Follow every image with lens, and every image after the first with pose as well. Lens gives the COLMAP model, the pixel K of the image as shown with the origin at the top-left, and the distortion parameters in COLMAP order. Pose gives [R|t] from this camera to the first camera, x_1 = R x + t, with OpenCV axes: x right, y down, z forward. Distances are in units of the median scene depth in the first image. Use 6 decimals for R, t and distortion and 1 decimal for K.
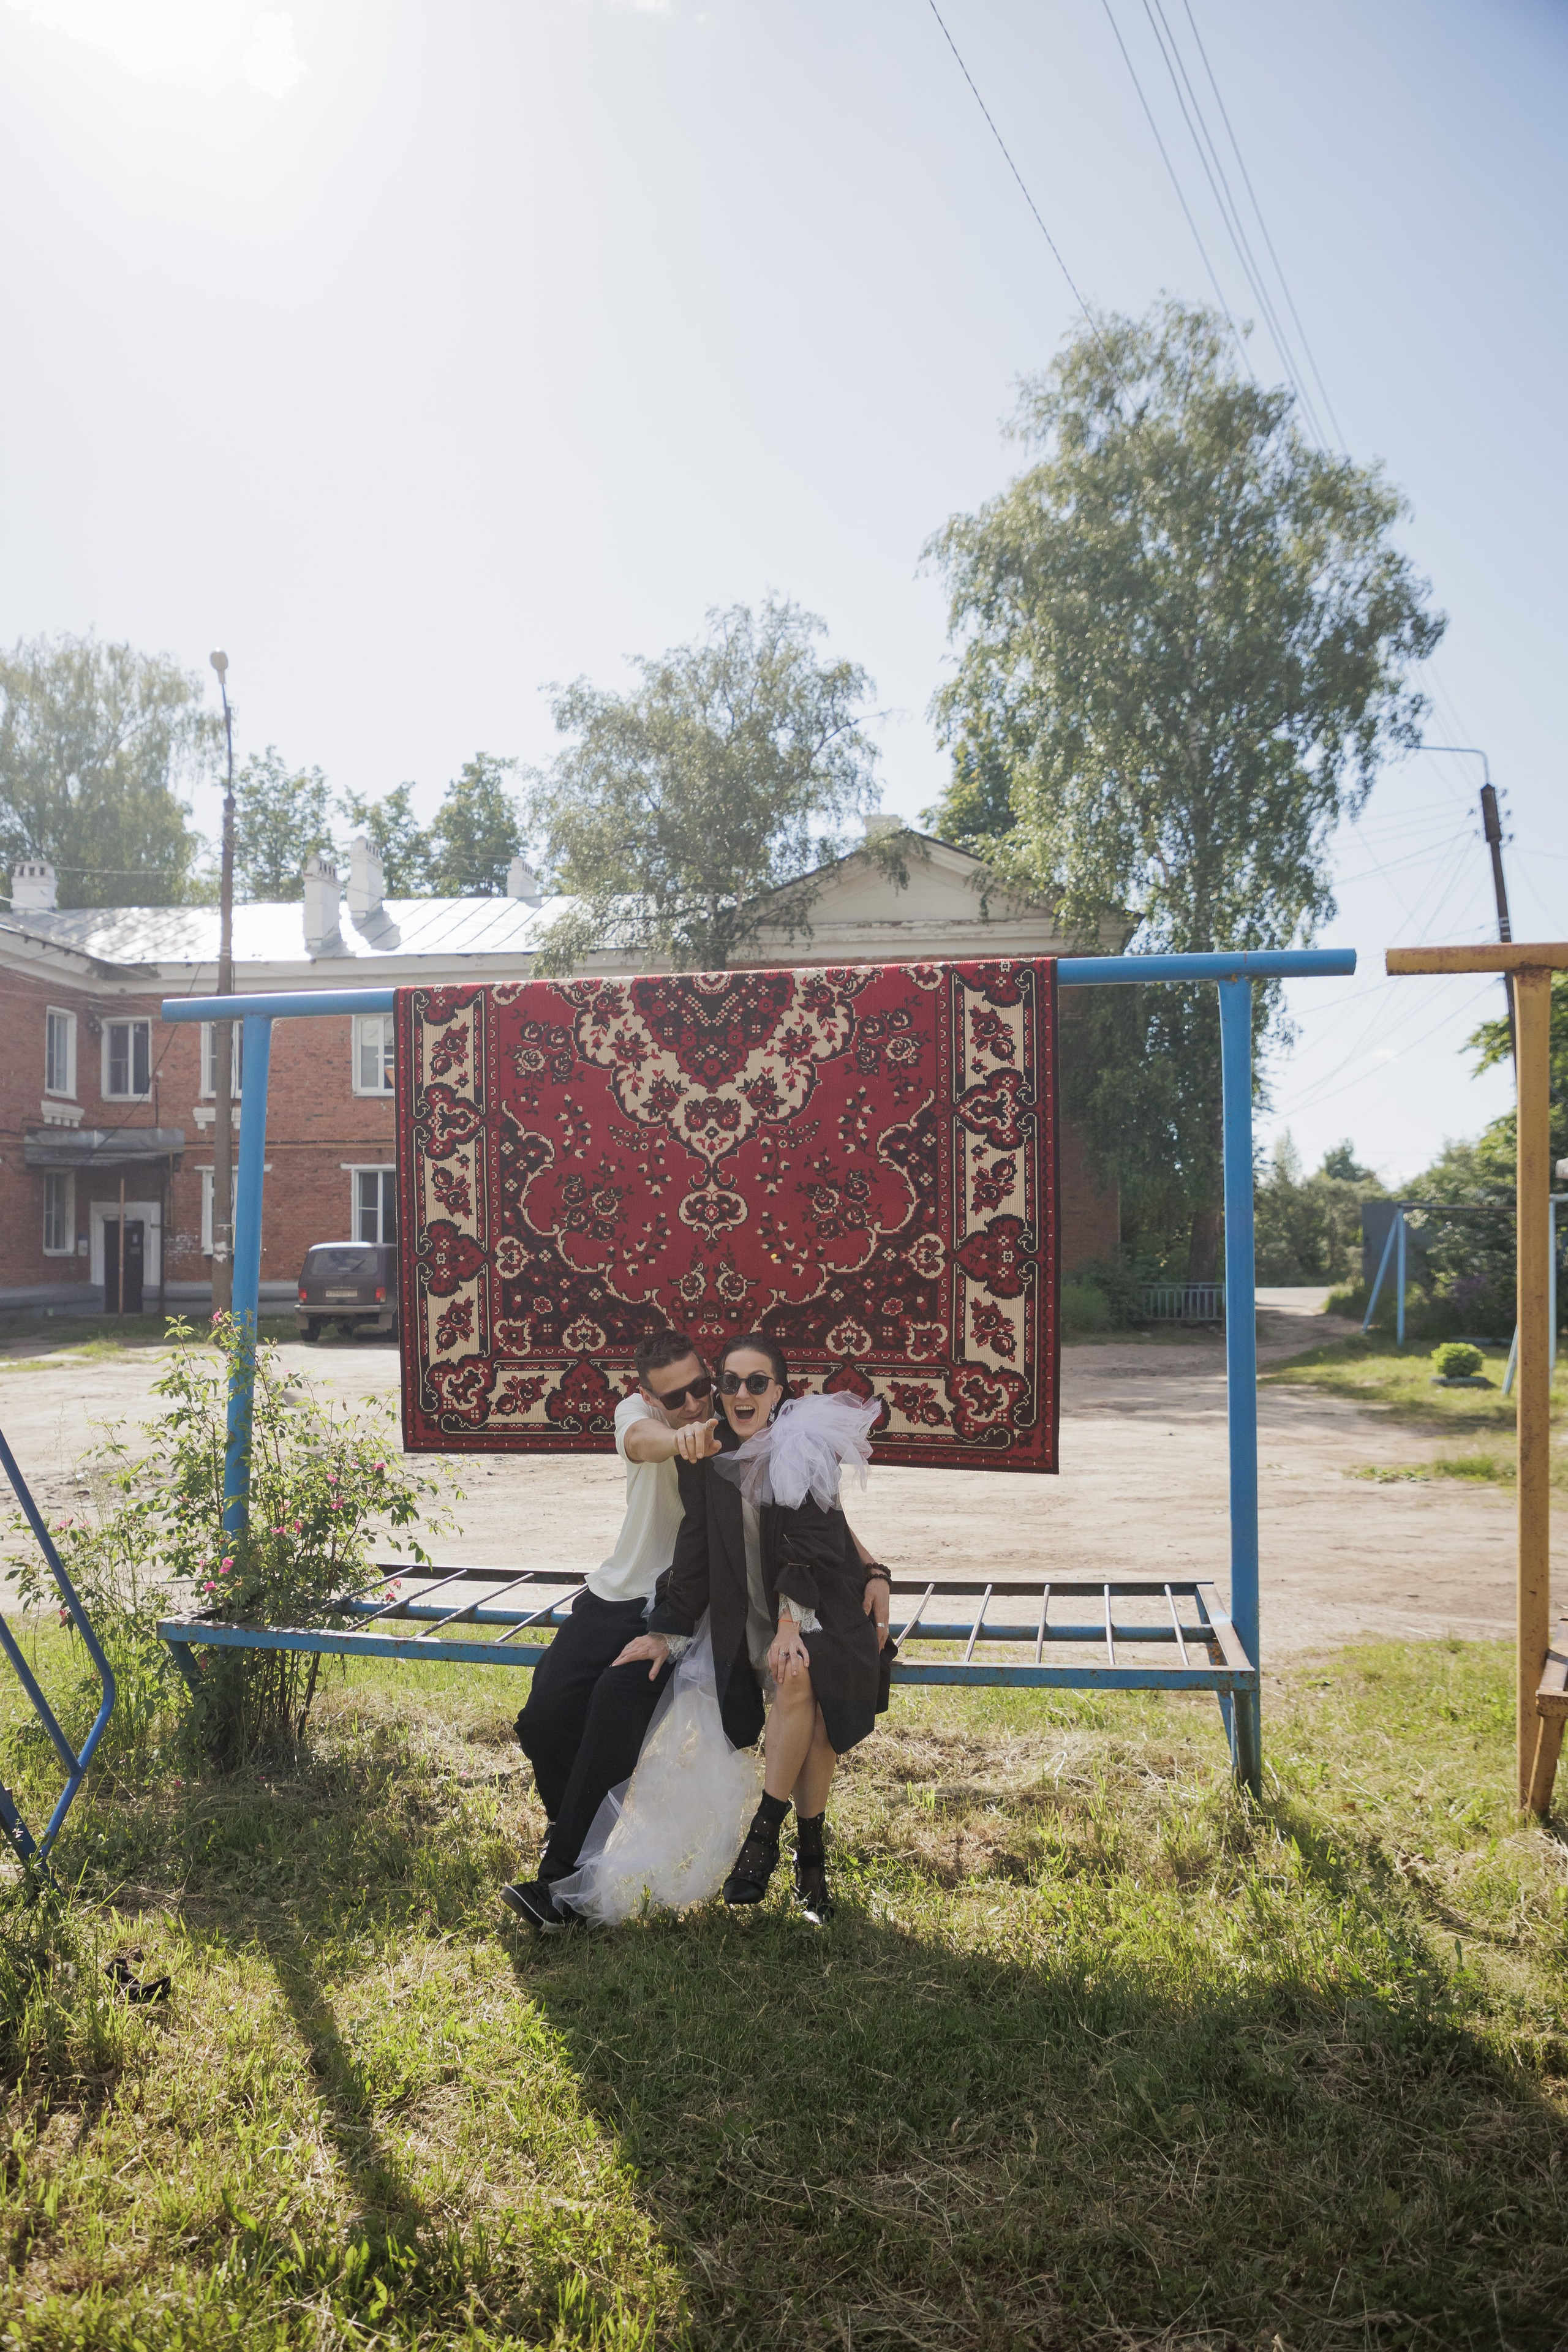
lens RADIAL K [[1861.5, 0, 684.0], [0, 1861.5, 1143.2], [0, 0, 1]] dist [-0.047444, 0.047809]
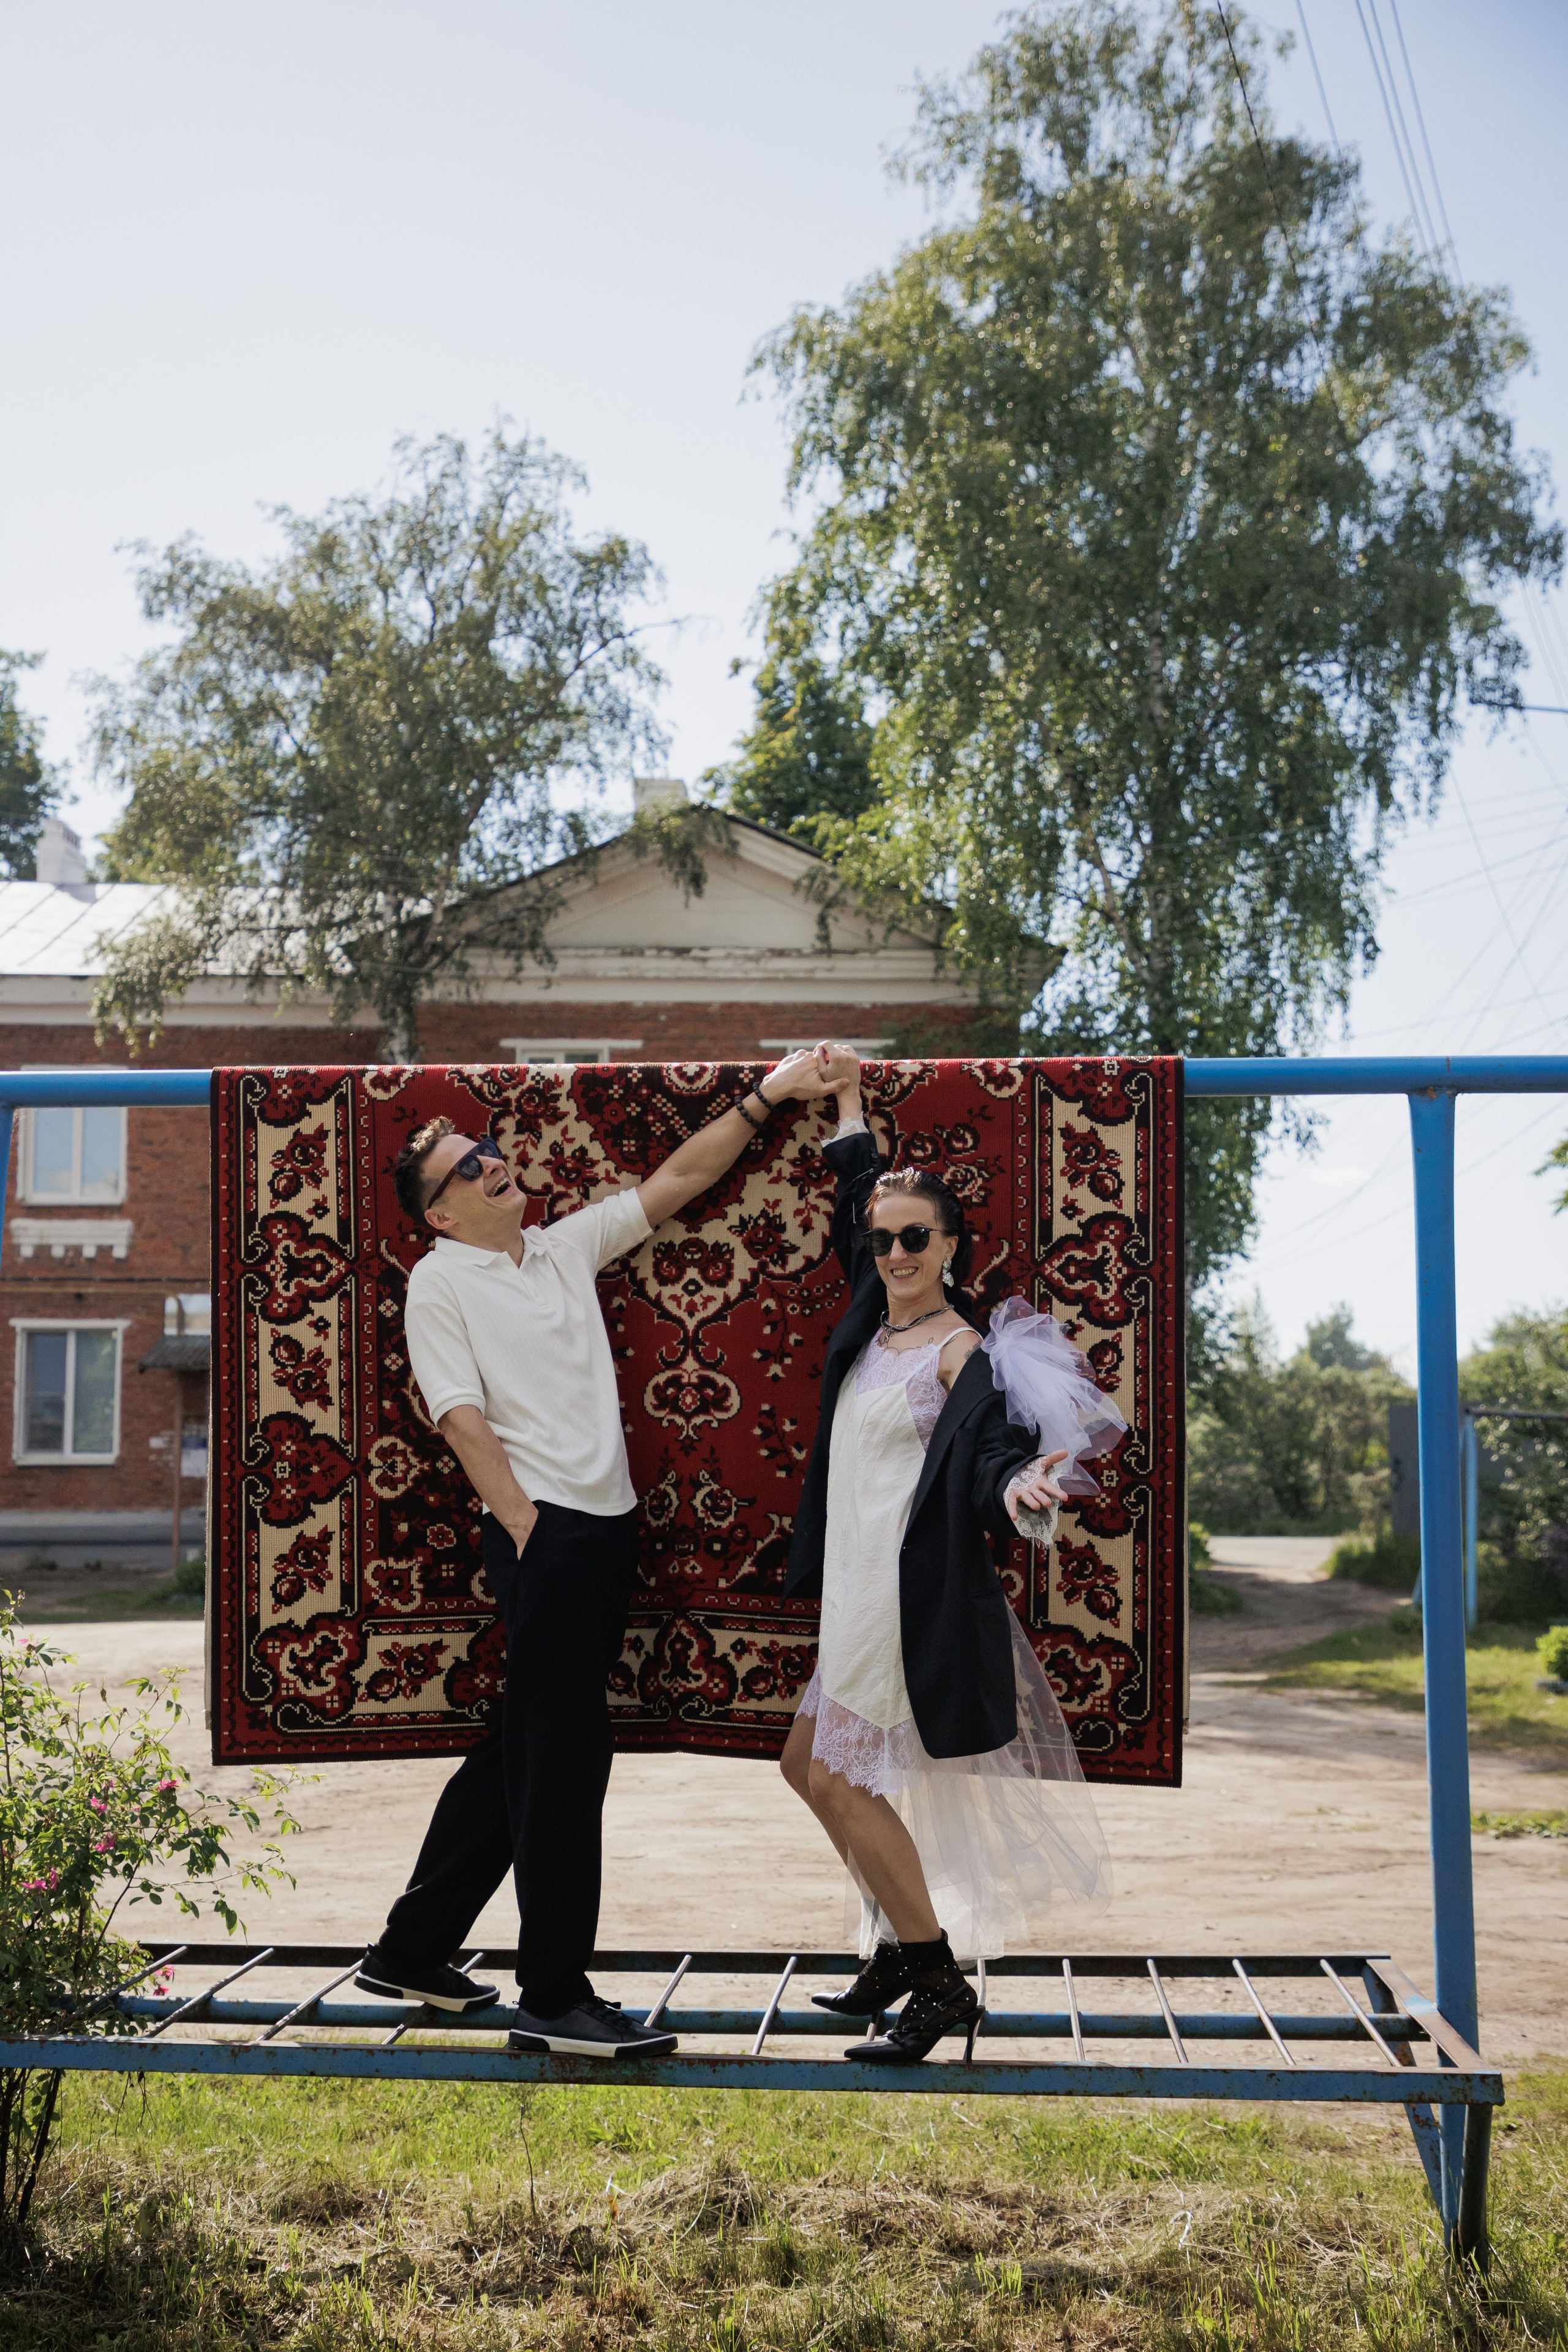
lens RADIAL K [[3039.2, 0, 703.8], [0, 3039.2, 1166.0], [0, 0, 1]] dist [0.127279, 0.000000]
pose [[0.989651, 0.025418, 0.141228, -0.134604], [-0.019477, 0.998873, -0.043289, -0.003647], [-0.142170, 0.040091, 0.989030, -0.127138]]
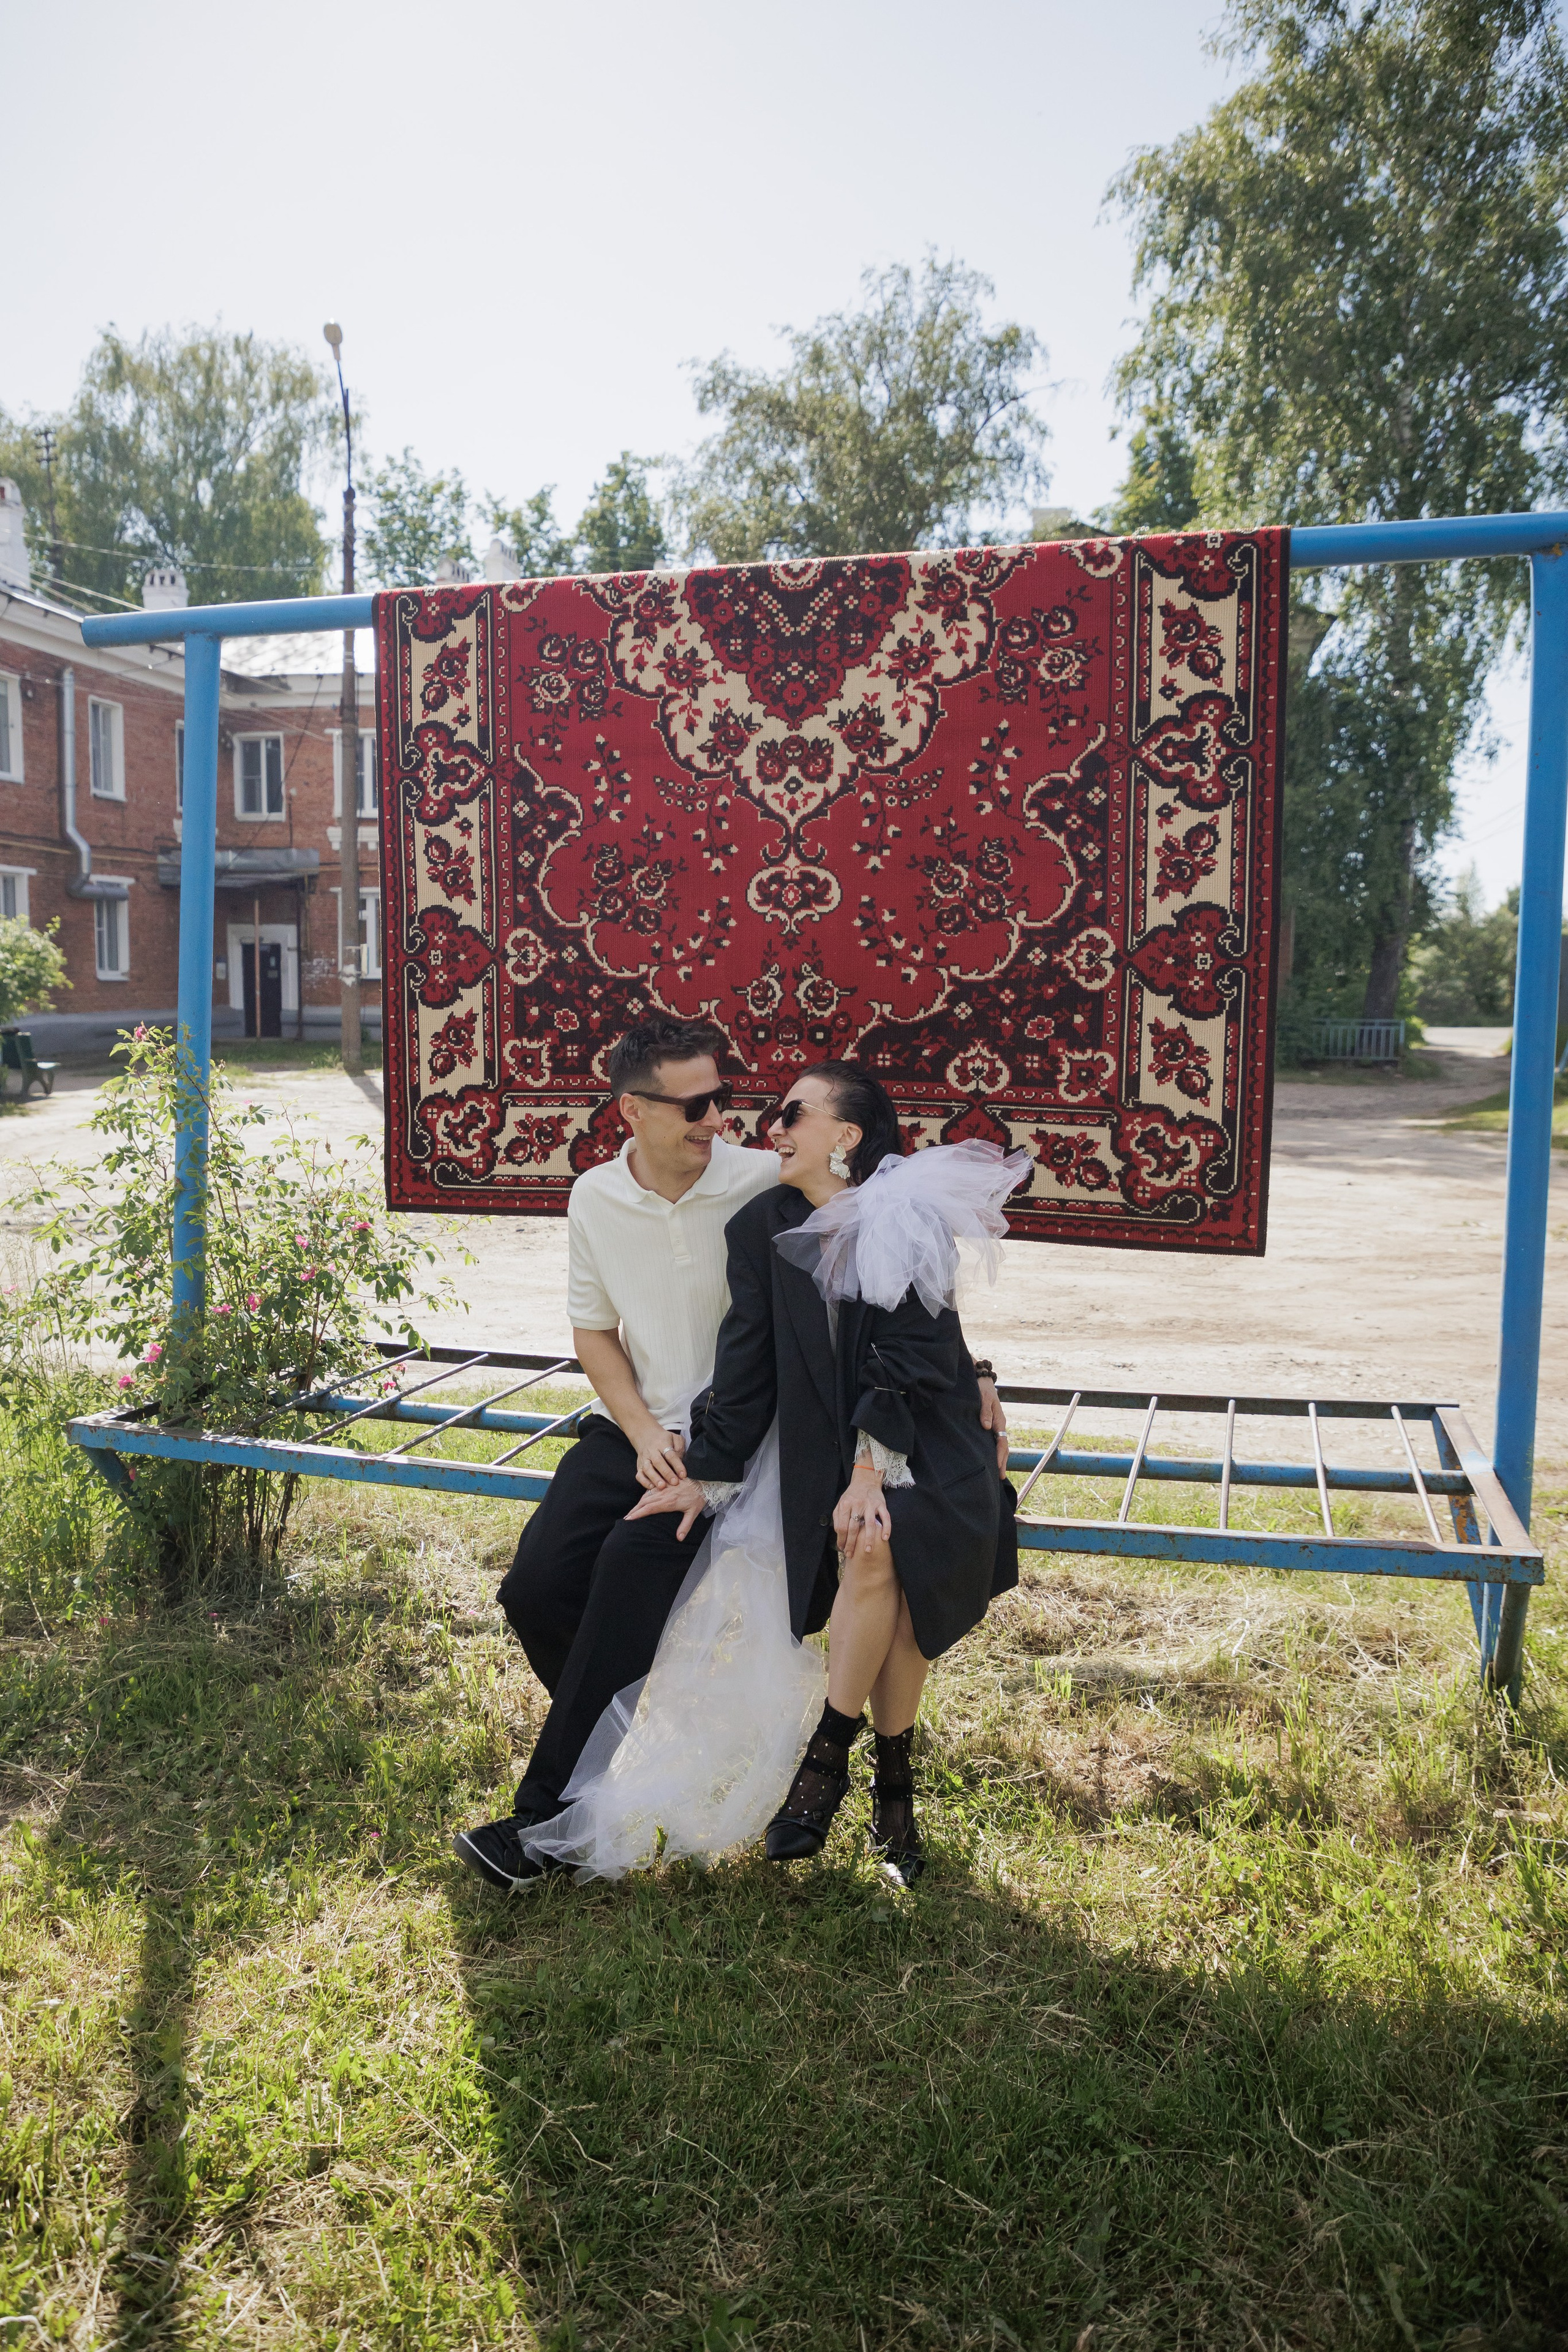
lens RADIAL K [[1861.5, 0, 692.4], [0, 1861.5, 1120.4], [0, 0, 1]] dist [-0.047444, 0.047809]
pose [[0.996868, 0.016967, -0.077246, 0.031737], [-0.006613, 0.991180, 0.132361, 0.026395], [0.078811, -0.131436, 0.988187, 0.247223]]
